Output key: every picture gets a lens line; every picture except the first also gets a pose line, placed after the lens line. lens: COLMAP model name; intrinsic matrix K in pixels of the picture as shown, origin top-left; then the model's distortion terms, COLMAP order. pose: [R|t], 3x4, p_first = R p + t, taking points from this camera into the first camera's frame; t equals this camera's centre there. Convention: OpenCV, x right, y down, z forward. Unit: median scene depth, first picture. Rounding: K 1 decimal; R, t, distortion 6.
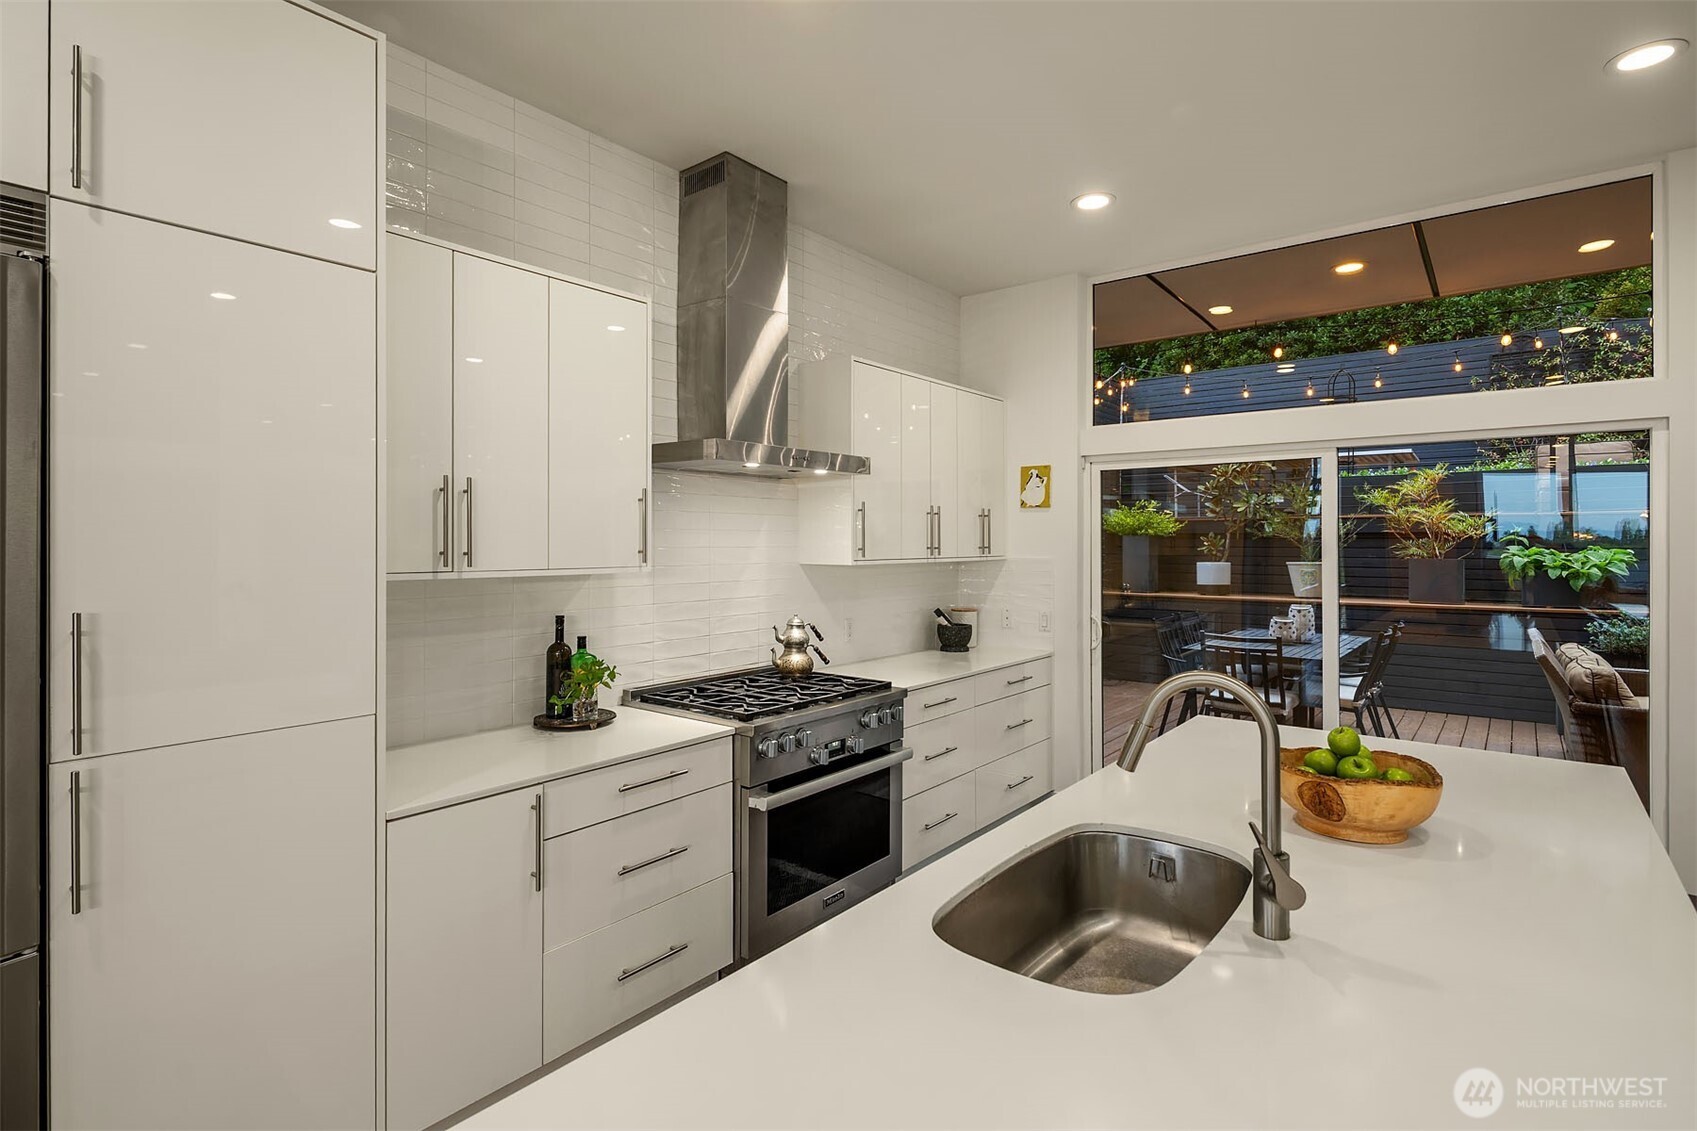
lens RADIAL K [[843.1, 0, 842.1], [0, 843.1, 535.1], [0, 0, 1]] dist [-0.000735, -0.000692]
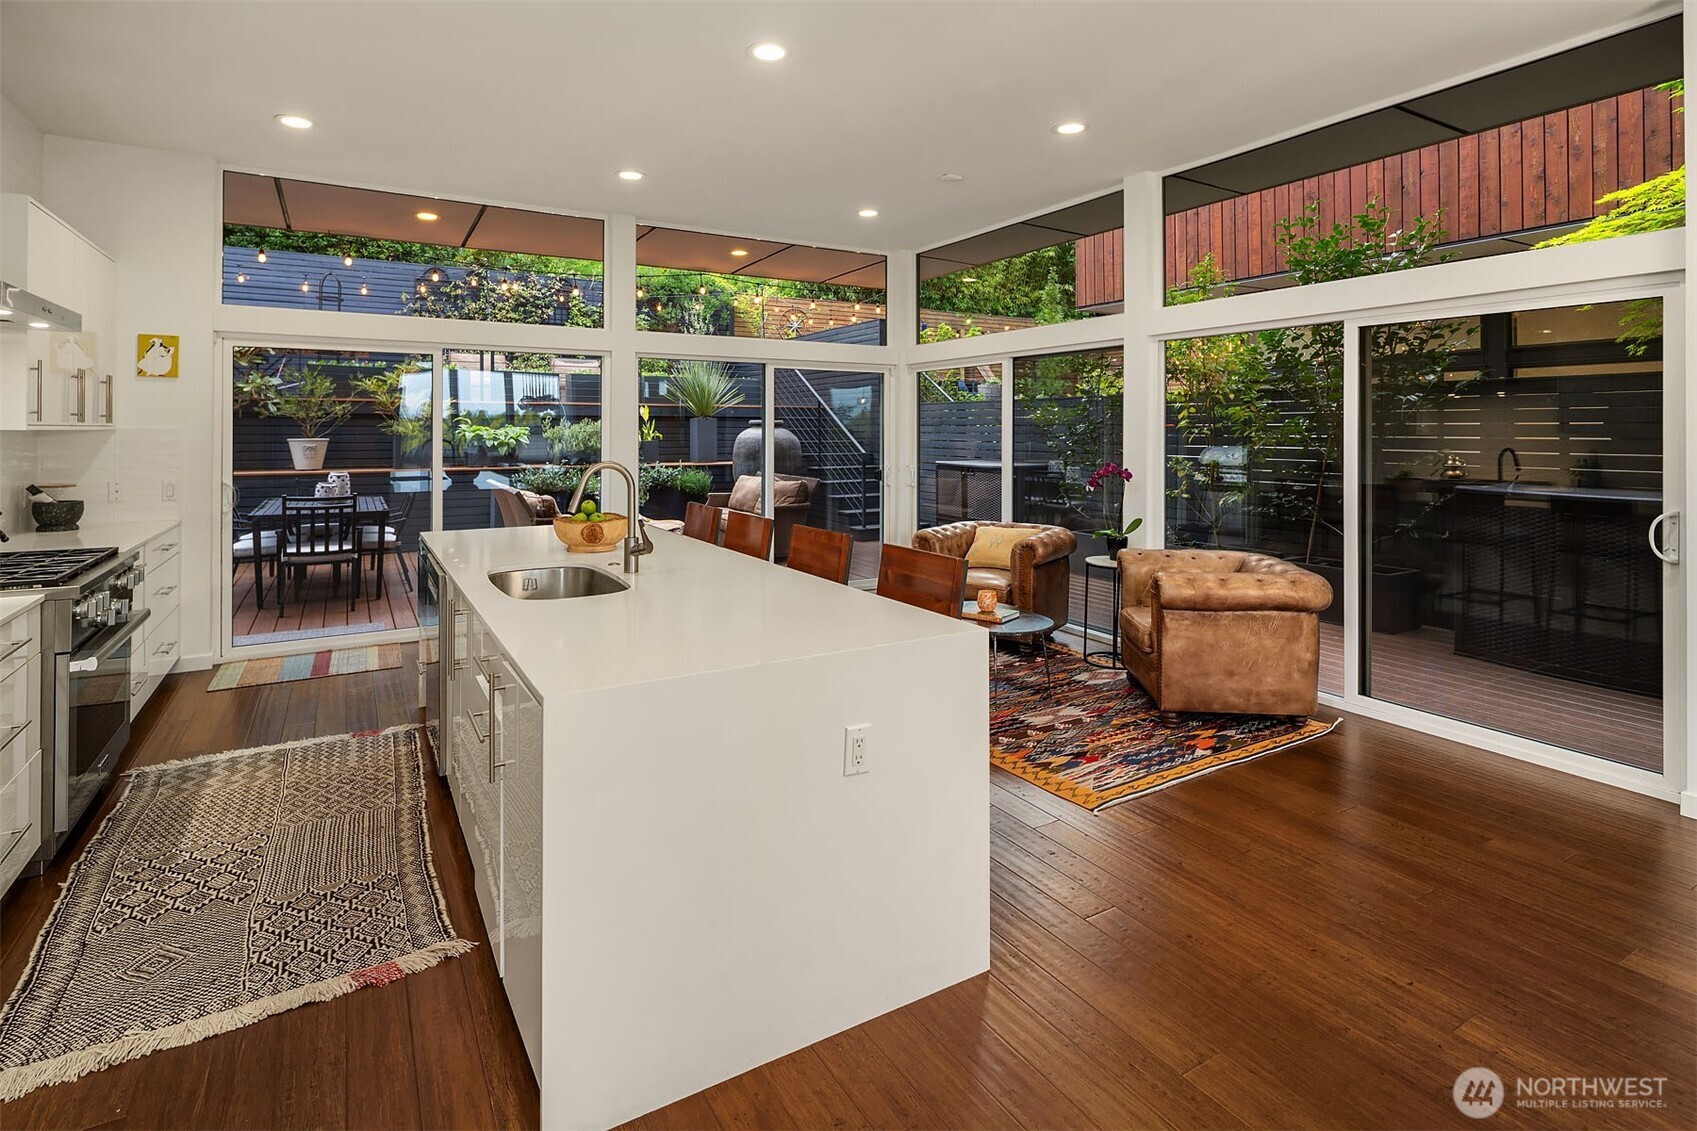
lens RADIAL K [[825.8, 0, 822.2], [0, 825.8, 421.6], [0, 0, 1]] dist [0.001722, 0.000059]
pose [[0.364318, 0.011138, 0.931208, -0.424212], [-0.009084, 0.999923, -0.008406, 0.022570], [-0.931230, -0.005397, 0.364391, -0.088644]]
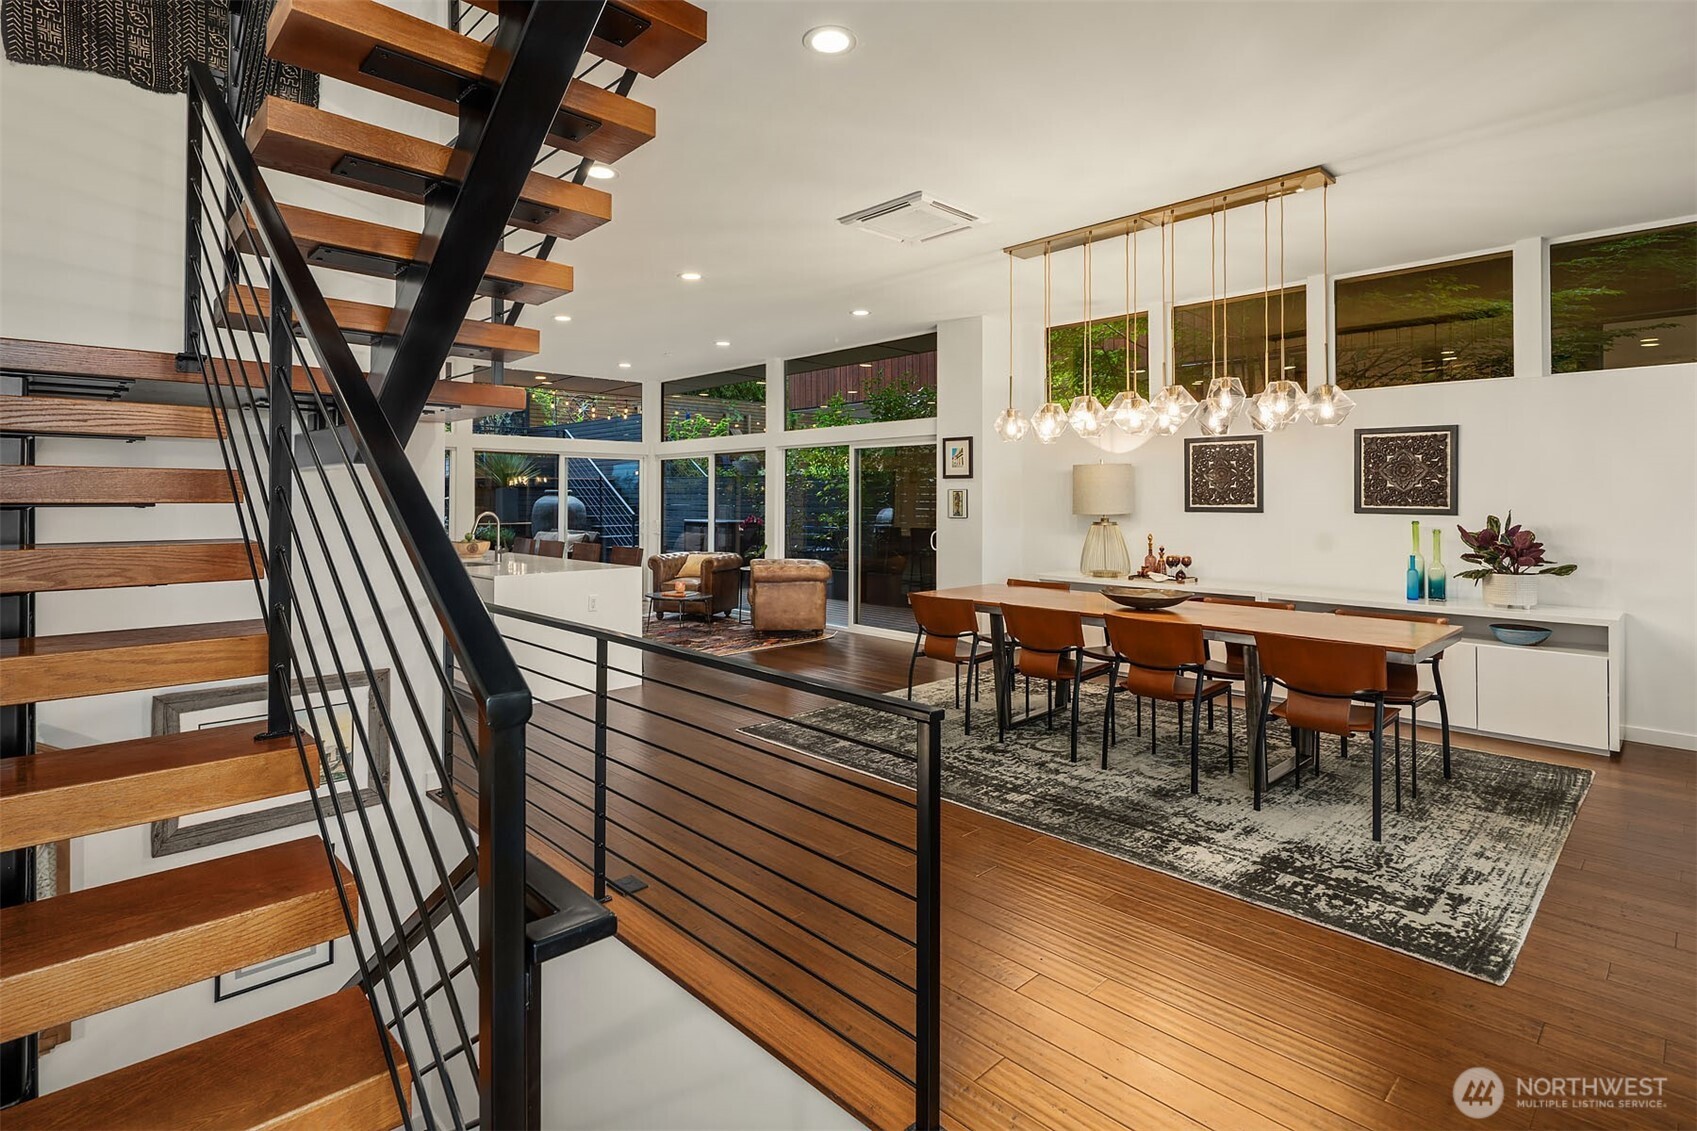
lens RADIAL K [[840.4, 0, 808.3], [0, 840.4, 483.8], [0, 0, 1]] dist [-0.000310, -0.000154]
pose [[0.152708, 0.016996, 0.988125, -1.281785], [-0.009737, 0.999829, -0.015693, 0.018207], [-0.988223, -0.007225, 0.152847, -0.490863]]
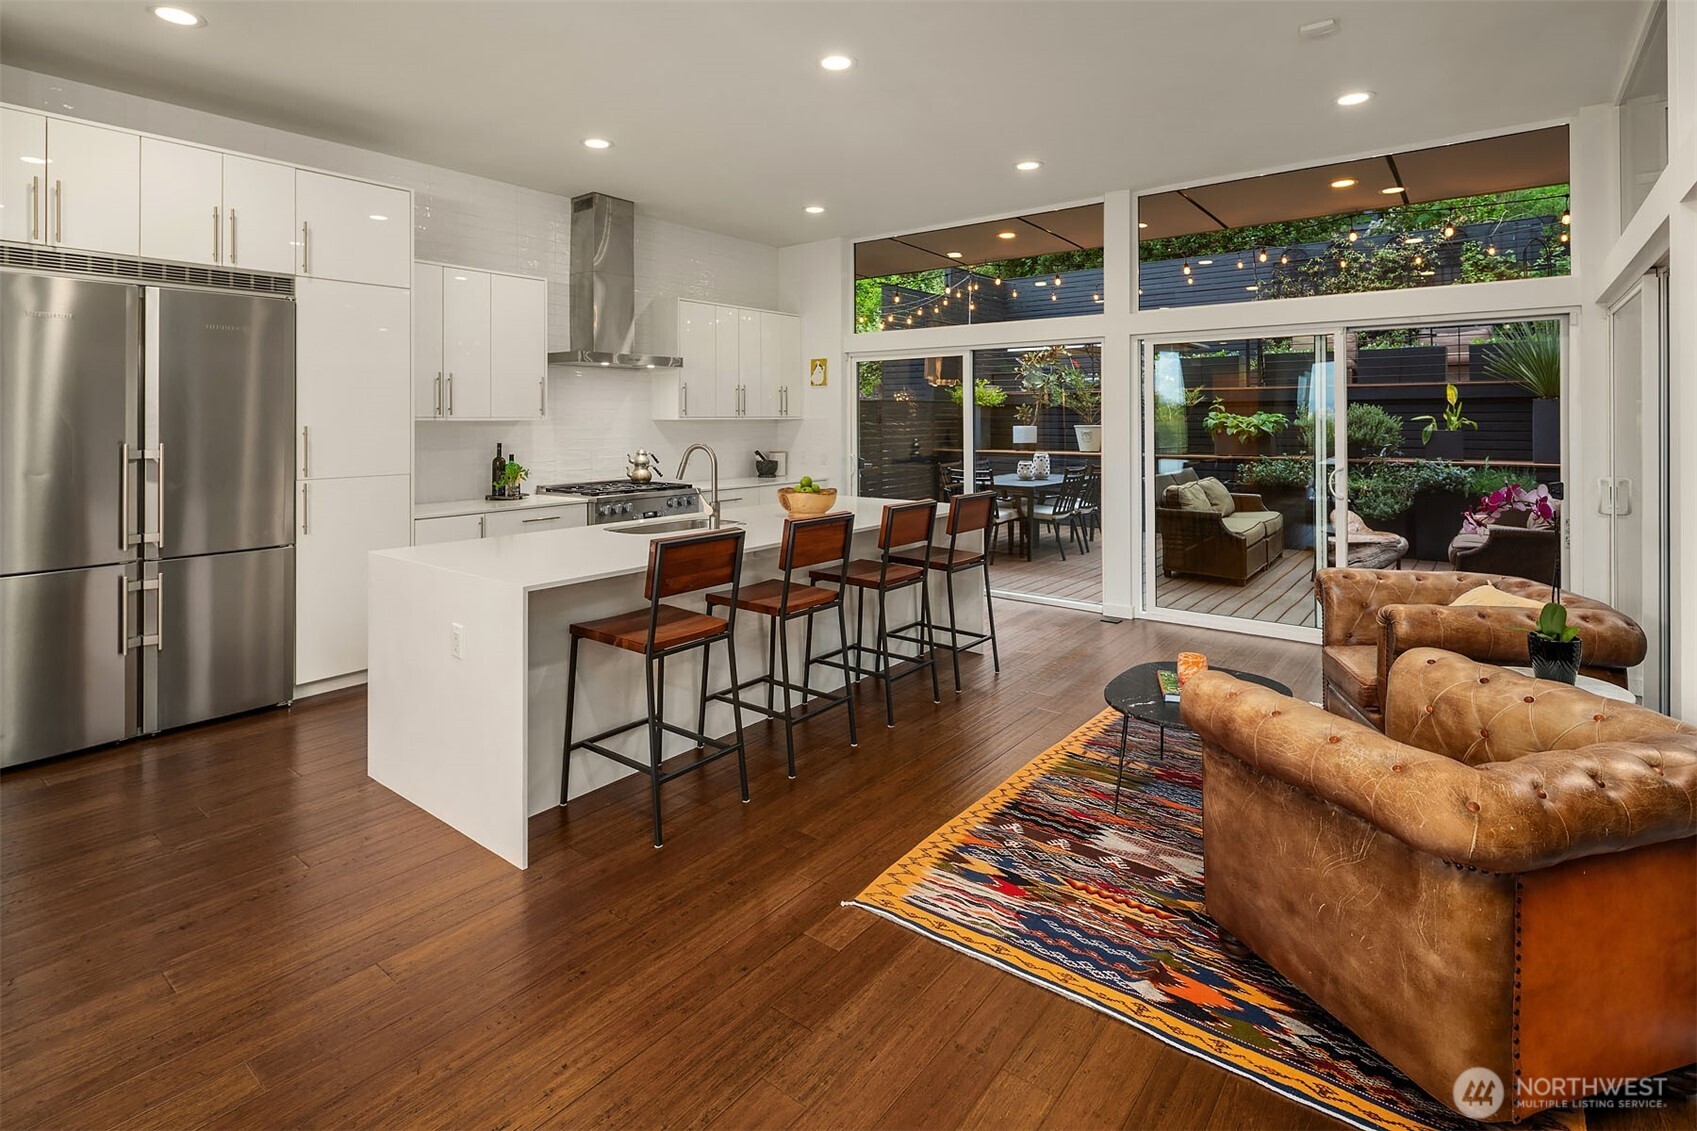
lens RADIAL K [[832.8, 0, 839.7], [0, 832.8, 408.5], [0, 0, 1]] dist [0.001368, -0.000011]
pose [[0.999974, -0.002078, 0.006915, 0.279637], [0.002097, 0.999994, -0.002738, 0.015441], [-0.006909, 0.002753, 0.999972, -0.591482]]
